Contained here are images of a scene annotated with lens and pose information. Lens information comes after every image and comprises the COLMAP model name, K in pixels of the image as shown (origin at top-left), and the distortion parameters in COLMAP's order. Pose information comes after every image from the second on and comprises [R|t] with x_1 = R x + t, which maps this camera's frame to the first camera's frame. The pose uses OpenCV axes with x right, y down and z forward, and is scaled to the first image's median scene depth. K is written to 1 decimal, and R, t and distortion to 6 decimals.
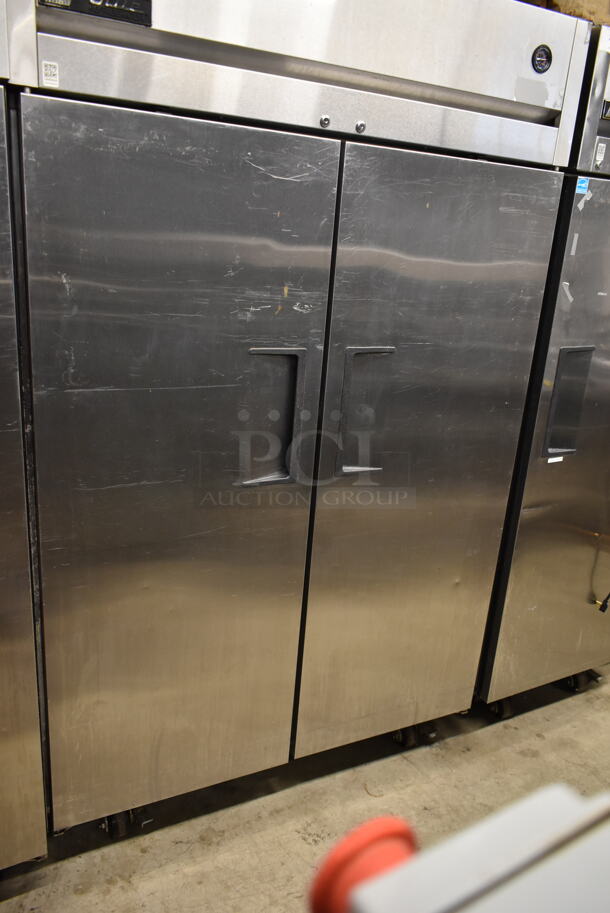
lens RADIAL K [[696.5, 0, 306.4], [0, 696.5, 456.6], [0, 0, 1]] dist [-0.021577, 0.011290]
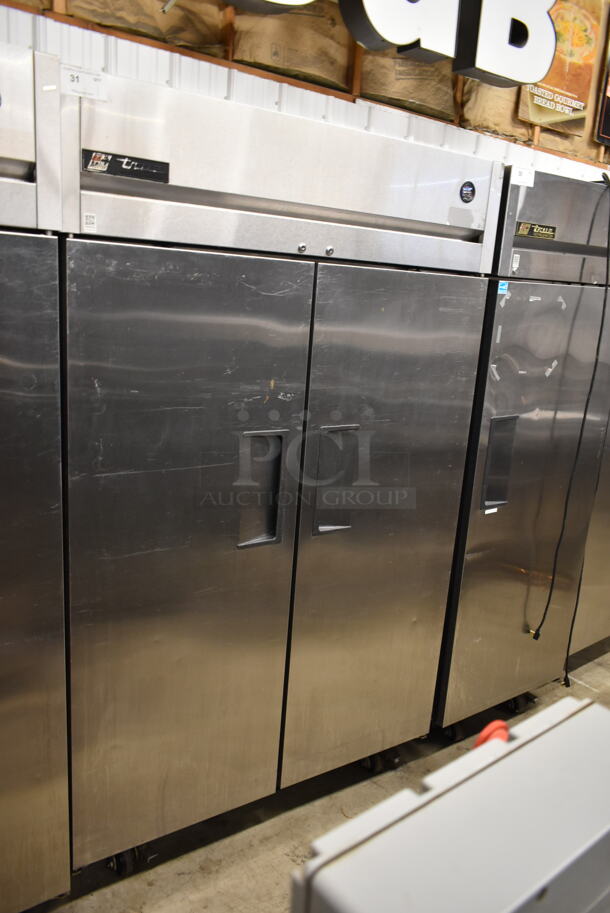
lens RADIAL K [[696.5, 0, 307.6], [0, 696.5, 460.2], [0, 0, 1]] dist [-0.021577, 0.011290]
pose [[0.993341, -0.032522, 0.110524, -0.095754], [0.038968, 0.997632, -0.056675, -0.032442], [-0.108419, 0.060604, 0.992256, -0.172544]]
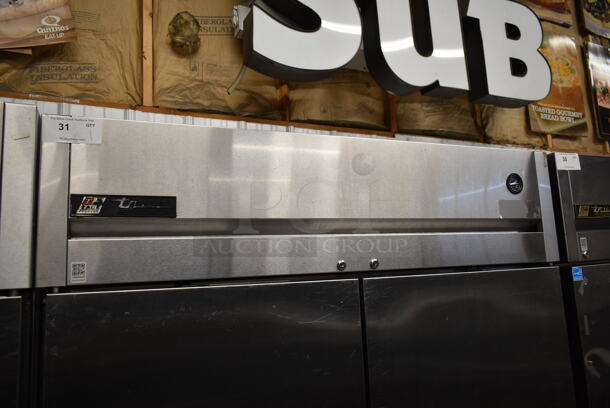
lens RADIAL K [[465.4, 0, 308.1], [0, 465.4, 203.4], [0, 0, 1]] dist [-0.021577, 0.011290]
pose [[0.990218, -0.130497, -0.049381, 0.020093], [0.094481, 0.887553, -0.450915, -0.207852], [0.102671, 0.441838, 0.891200, 0.252055]]
